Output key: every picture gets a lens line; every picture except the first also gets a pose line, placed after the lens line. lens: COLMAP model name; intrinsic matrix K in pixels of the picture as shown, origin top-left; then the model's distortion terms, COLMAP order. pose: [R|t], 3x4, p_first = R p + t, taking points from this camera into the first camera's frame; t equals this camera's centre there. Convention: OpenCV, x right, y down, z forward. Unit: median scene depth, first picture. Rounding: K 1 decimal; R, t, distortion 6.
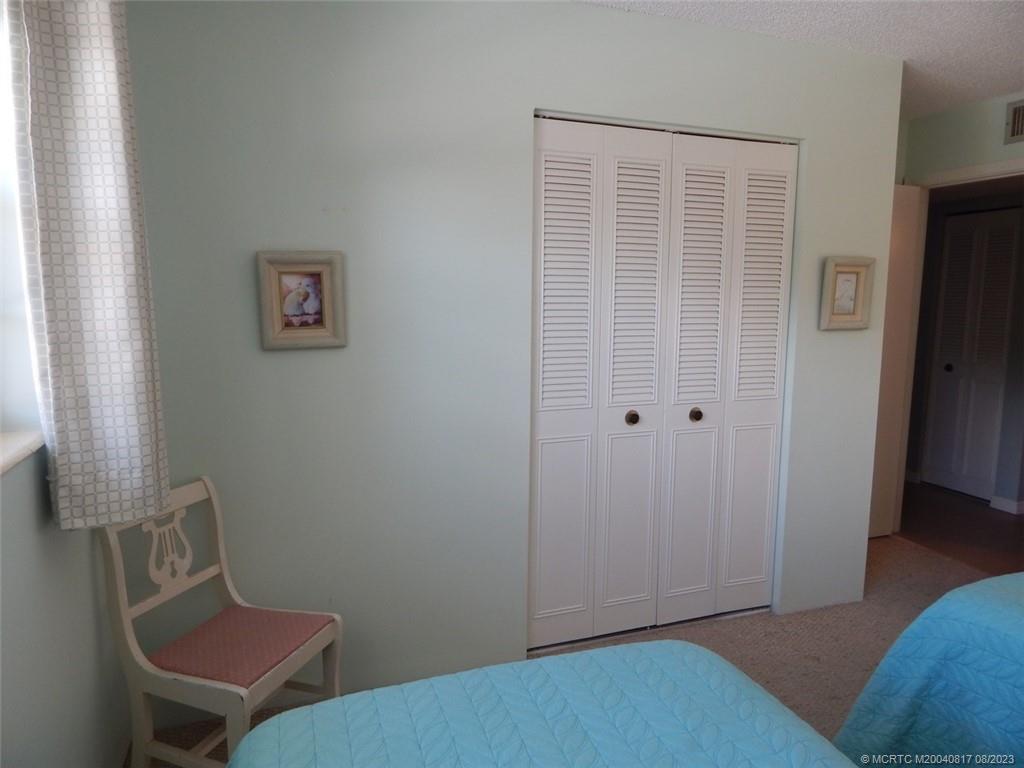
lens RADIAL K [[681.3, 0, 509.7], [0, 681.3, 377.8], [0, 0, 1]] dist [0.013573, -0.008796]
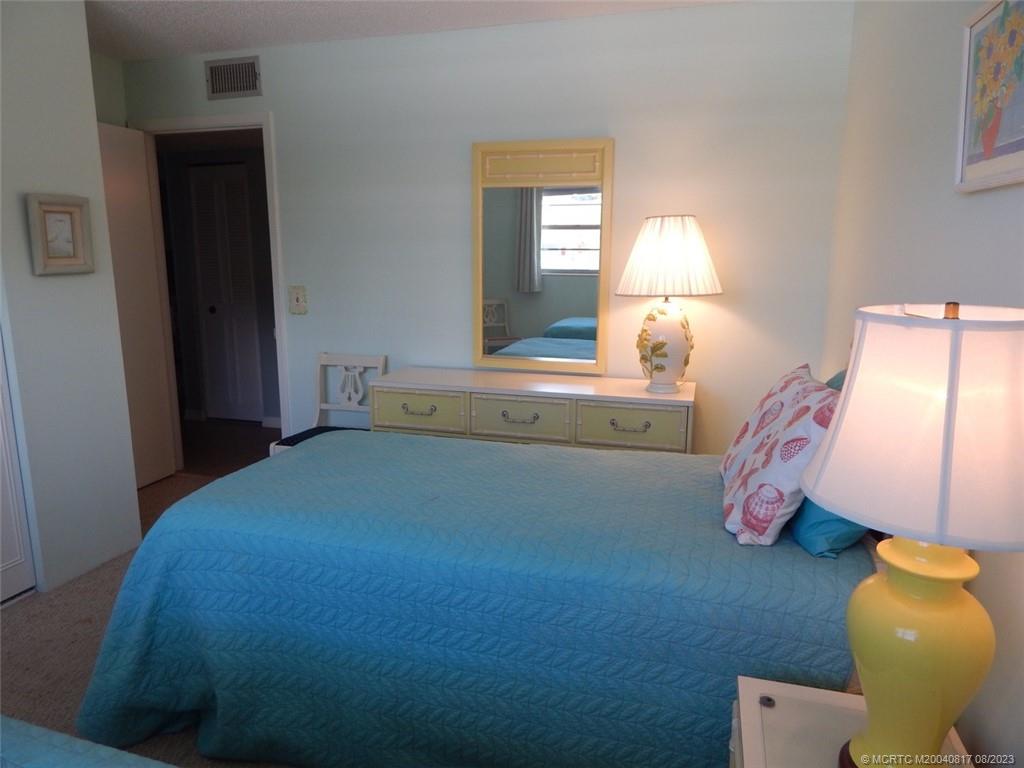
lens RADIAL K [[681.3, 0, 509.7], [0, 681.3, 377.8], [0, 0, 1]] dist [0.013573, -0.008796]
pose [[0.596296, -0.161641, 0.786322, 0.094447], [0.109784, 0.986735, 0.119586, 0.024602], [-0.795222, 0.015017, 0.606132, -0.048823]]
